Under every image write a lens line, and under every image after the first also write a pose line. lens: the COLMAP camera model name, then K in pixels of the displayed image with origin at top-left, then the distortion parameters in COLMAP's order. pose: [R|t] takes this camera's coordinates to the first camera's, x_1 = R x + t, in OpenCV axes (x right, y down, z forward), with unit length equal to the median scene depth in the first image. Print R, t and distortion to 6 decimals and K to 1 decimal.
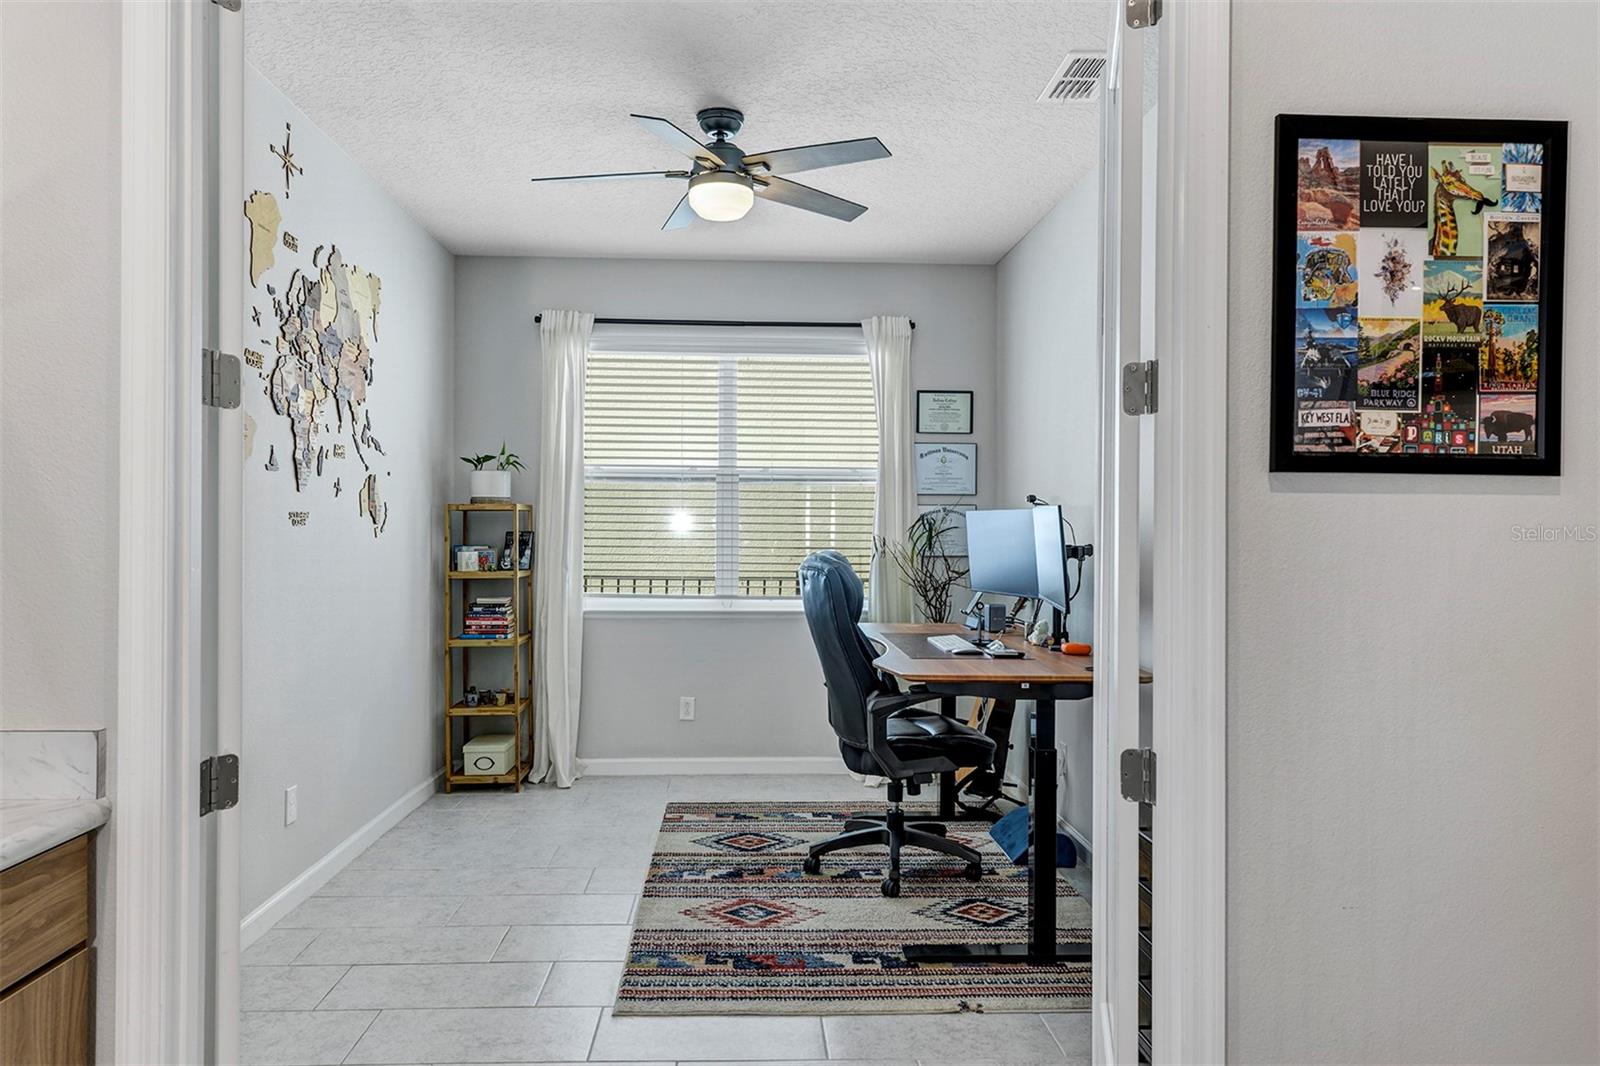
lens RADIAL K [[1076.9, 0, 796.5], [0, 1076.9, 531.2], [0, 0, 1]] dist [0.024692, 0.003897]
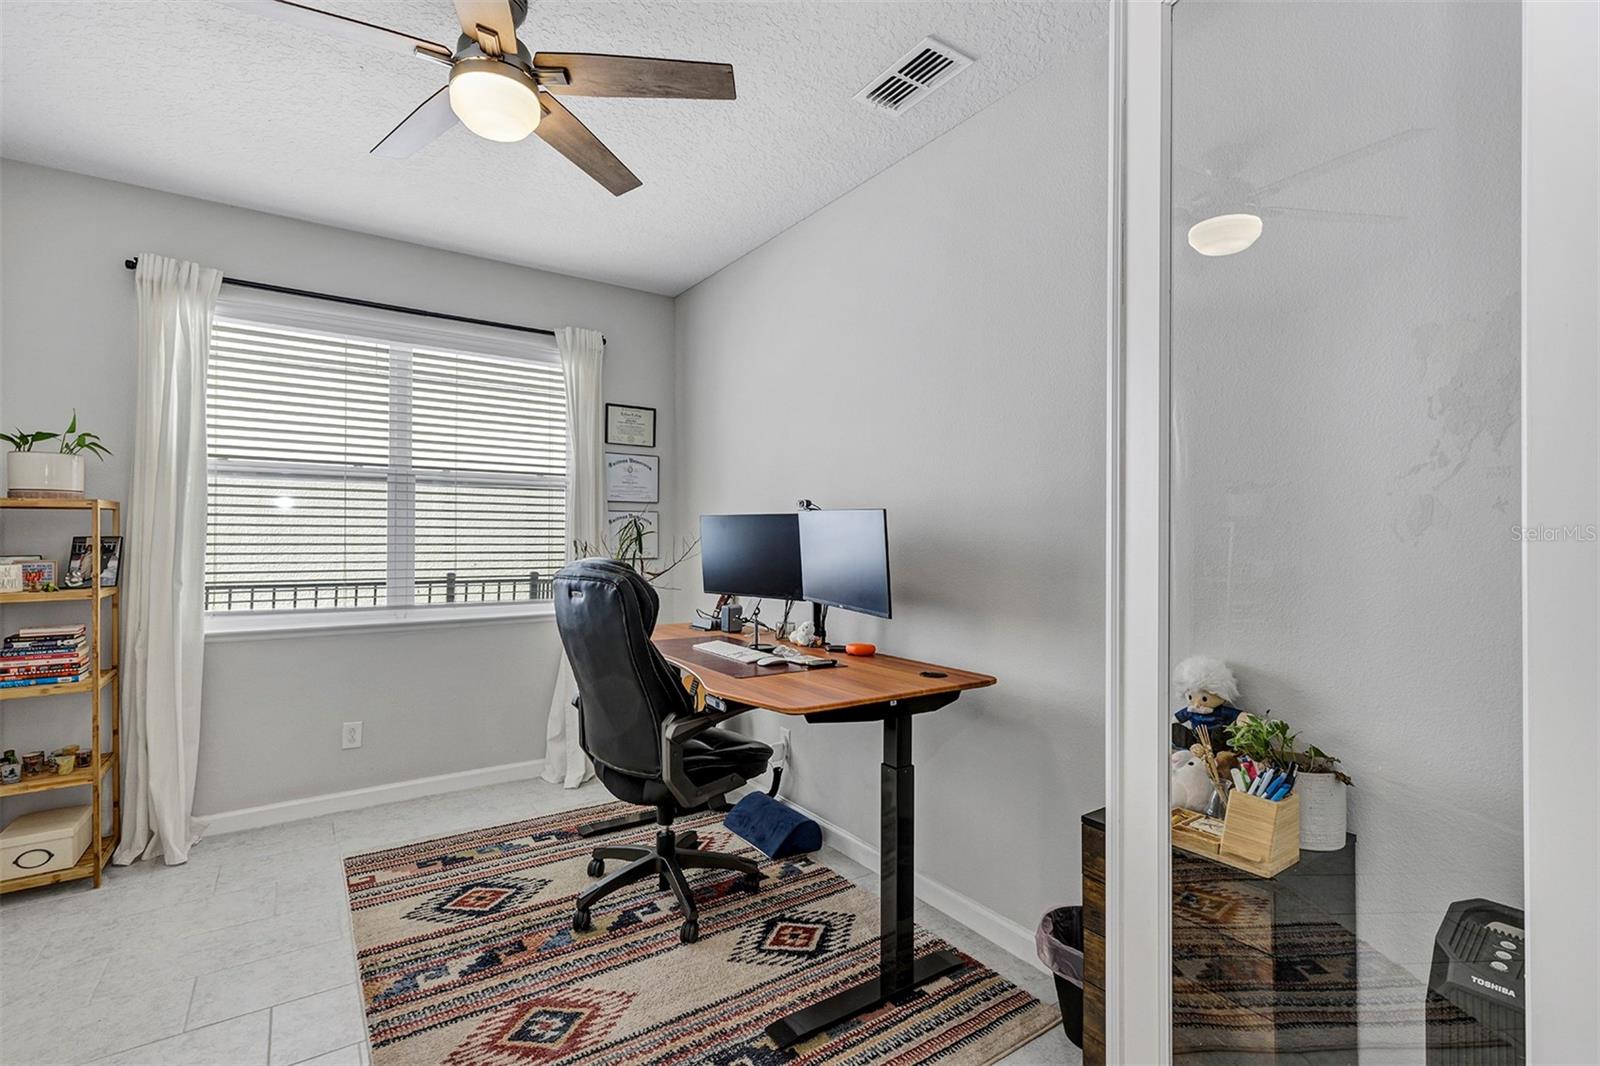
lens RADIAL K [[728.9, 0, 800.4], [0, 728.9, 531.8], [0, 0, 1]] dist [0.005230, 0.000393]
pose [[0.850369, 0.001936, 0.526184, -0.112576], [0.001052, 0.999985, -0.005379, 0.000274], [-0.526186, 0.005127, 0.850354, 0.313803]]
